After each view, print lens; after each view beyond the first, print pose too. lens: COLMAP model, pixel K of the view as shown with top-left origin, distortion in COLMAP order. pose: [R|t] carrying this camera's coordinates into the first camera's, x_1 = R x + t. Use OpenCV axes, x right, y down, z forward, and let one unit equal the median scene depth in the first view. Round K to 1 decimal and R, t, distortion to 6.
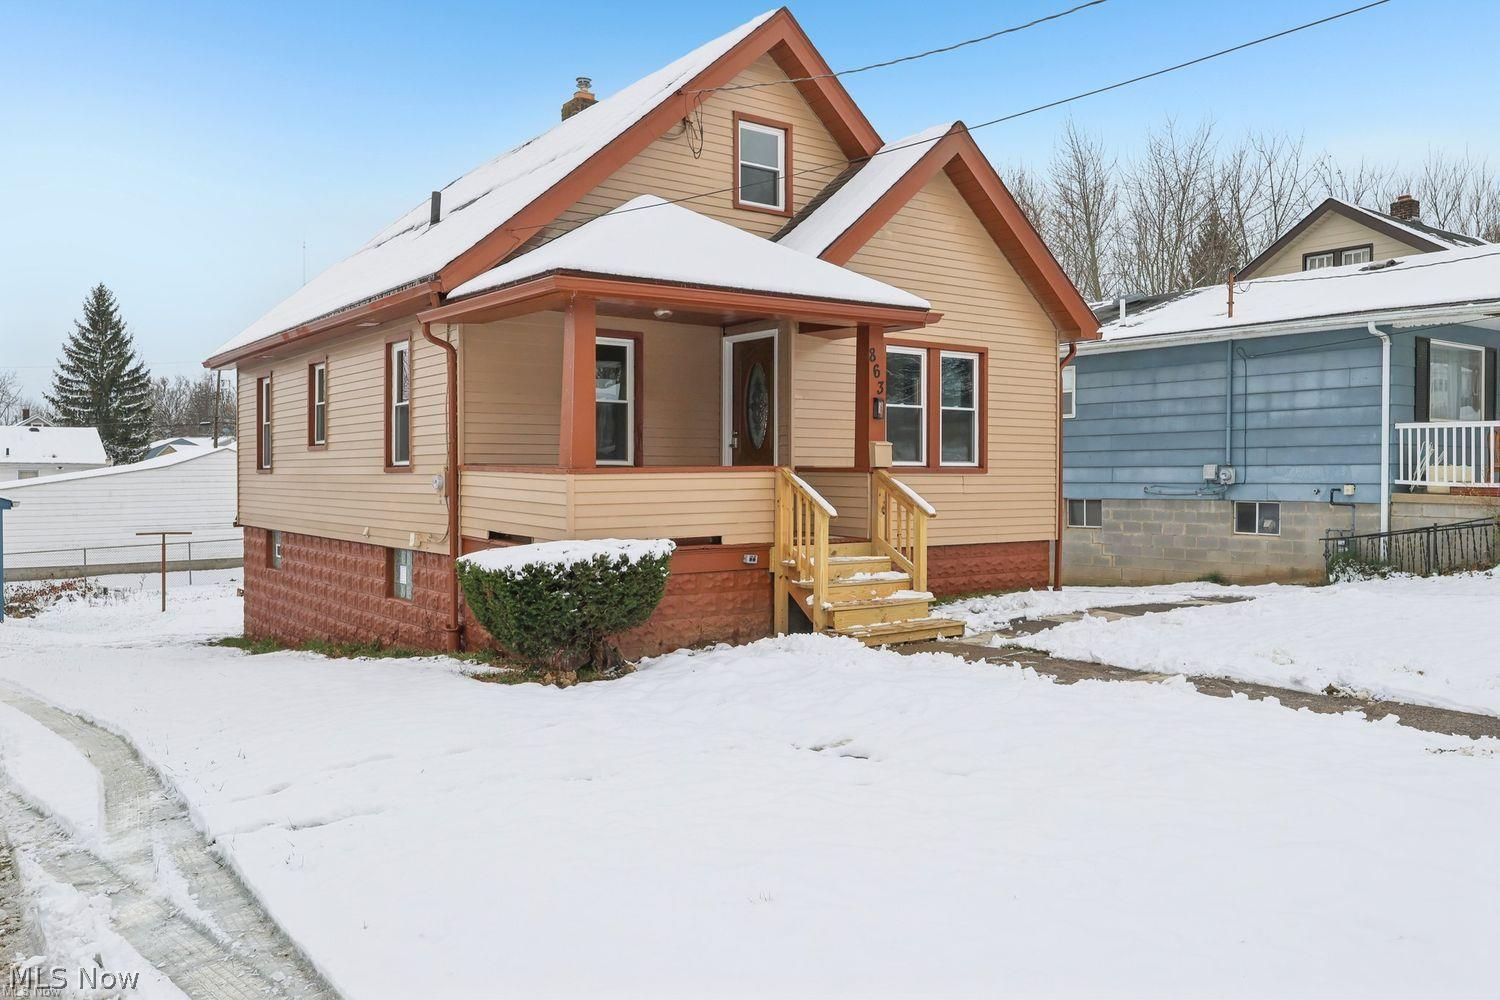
lens RADIAL K [[1169.7, 0, 750.0], [0, 1169.7, 500.0], [0, 0, 1]] dist [-0.000734, -0.000267]
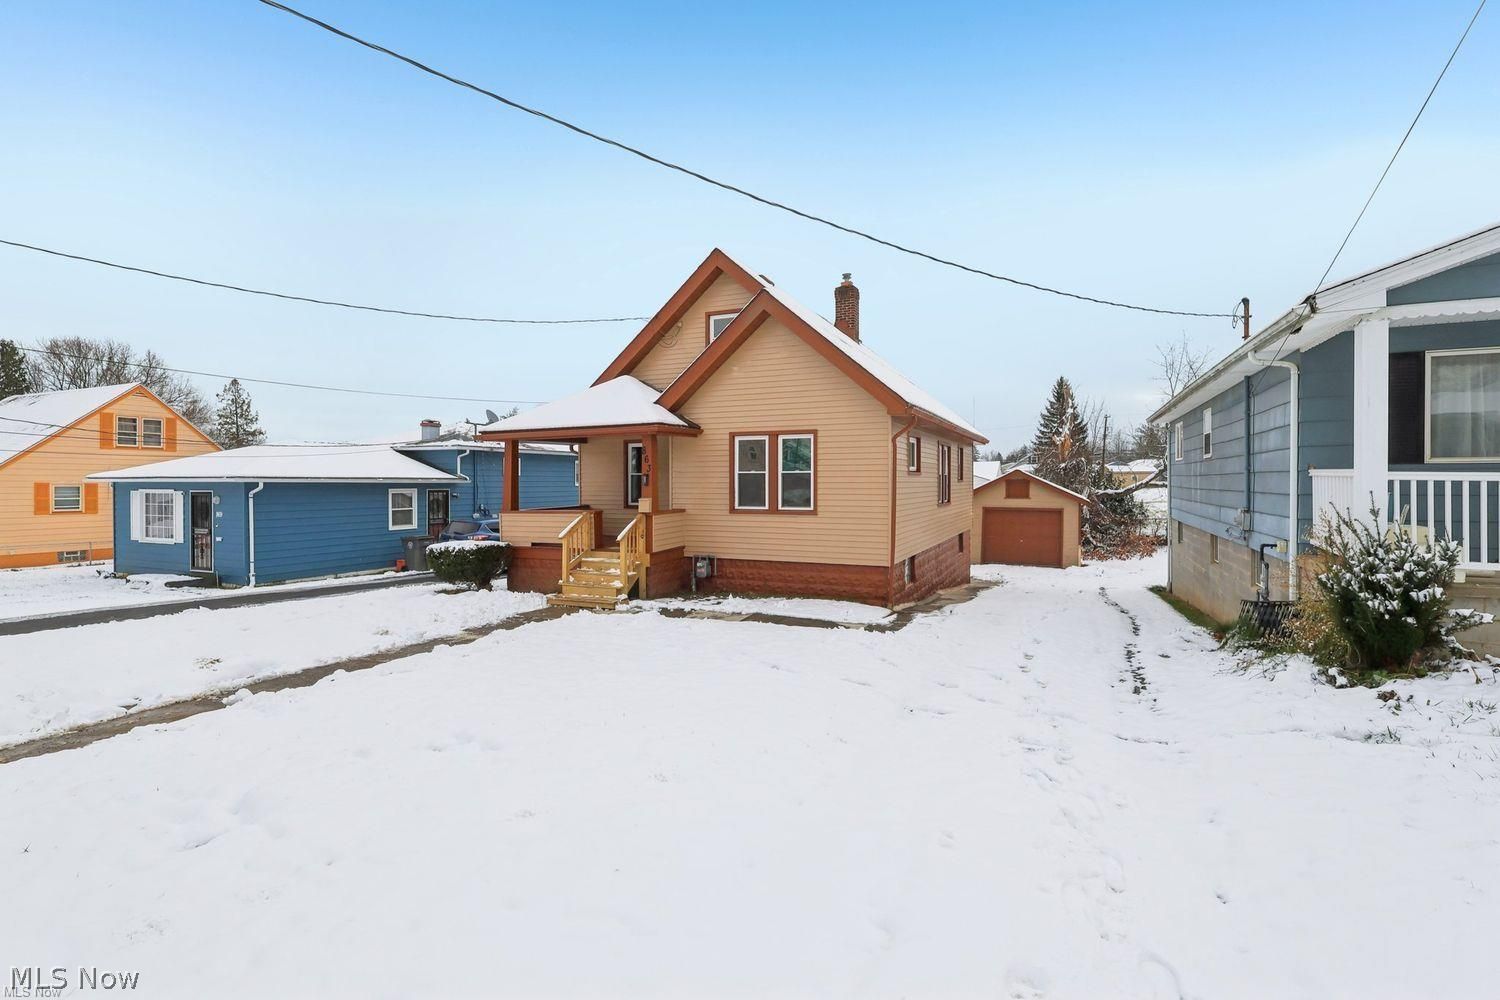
lens RADIAL K [[703.3, 0, 750.5], [0, 703.3, 487.6], [0, 0, 1]] dist [-0.000888, -0.000086]
pose [[0.486769, 0.005767, -0.873512, 0.948662], [-0.014614, 0.999892, -0.001542, -0.055718], [0.873408, 0.013516, 0.486801, 0.508842]]
